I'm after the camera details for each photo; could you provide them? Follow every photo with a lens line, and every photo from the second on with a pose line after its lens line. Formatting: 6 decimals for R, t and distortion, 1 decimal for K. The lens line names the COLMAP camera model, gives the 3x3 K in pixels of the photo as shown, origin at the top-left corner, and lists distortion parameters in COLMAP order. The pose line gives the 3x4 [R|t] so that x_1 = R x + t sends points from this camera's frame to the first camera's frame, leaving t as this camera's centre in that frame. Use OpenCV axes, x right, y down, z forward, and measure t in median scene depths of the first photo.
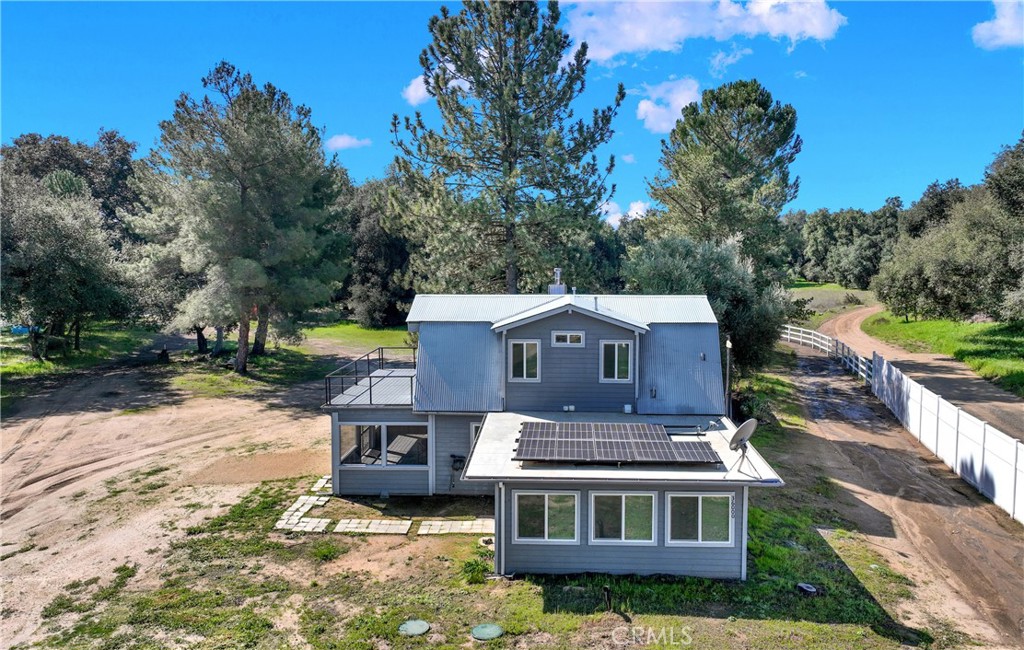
lens RADIAL K [[738.1, 0, 517.8], [0, 738.1, 318.2], [0, 0, 1]] dist [0.010716, -0.000801]
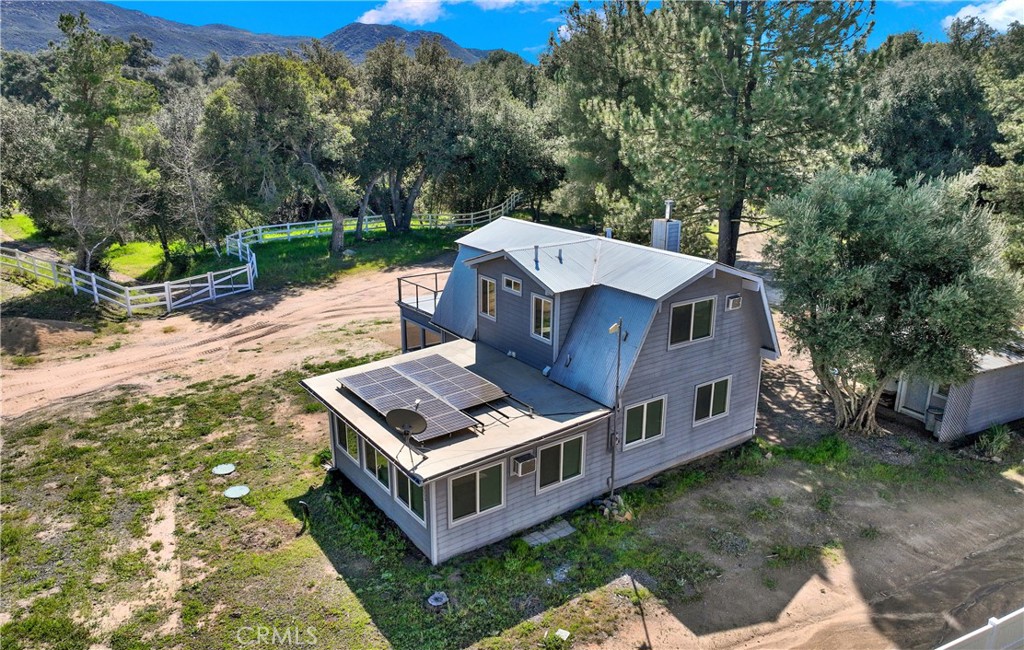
lens RADIAL K [[738.1, 0, 520.0], [0, 738.1, 319.9], [0, 0, 1]] dist [0.010716, -0.000801]
pose [[0.622094, 0.223449, -0.750380, 0.944713], [-0.079752, 0.971509, 0.223180, -0.167886], [0.778870, -0.078995, 0.622190, 0.465877]]
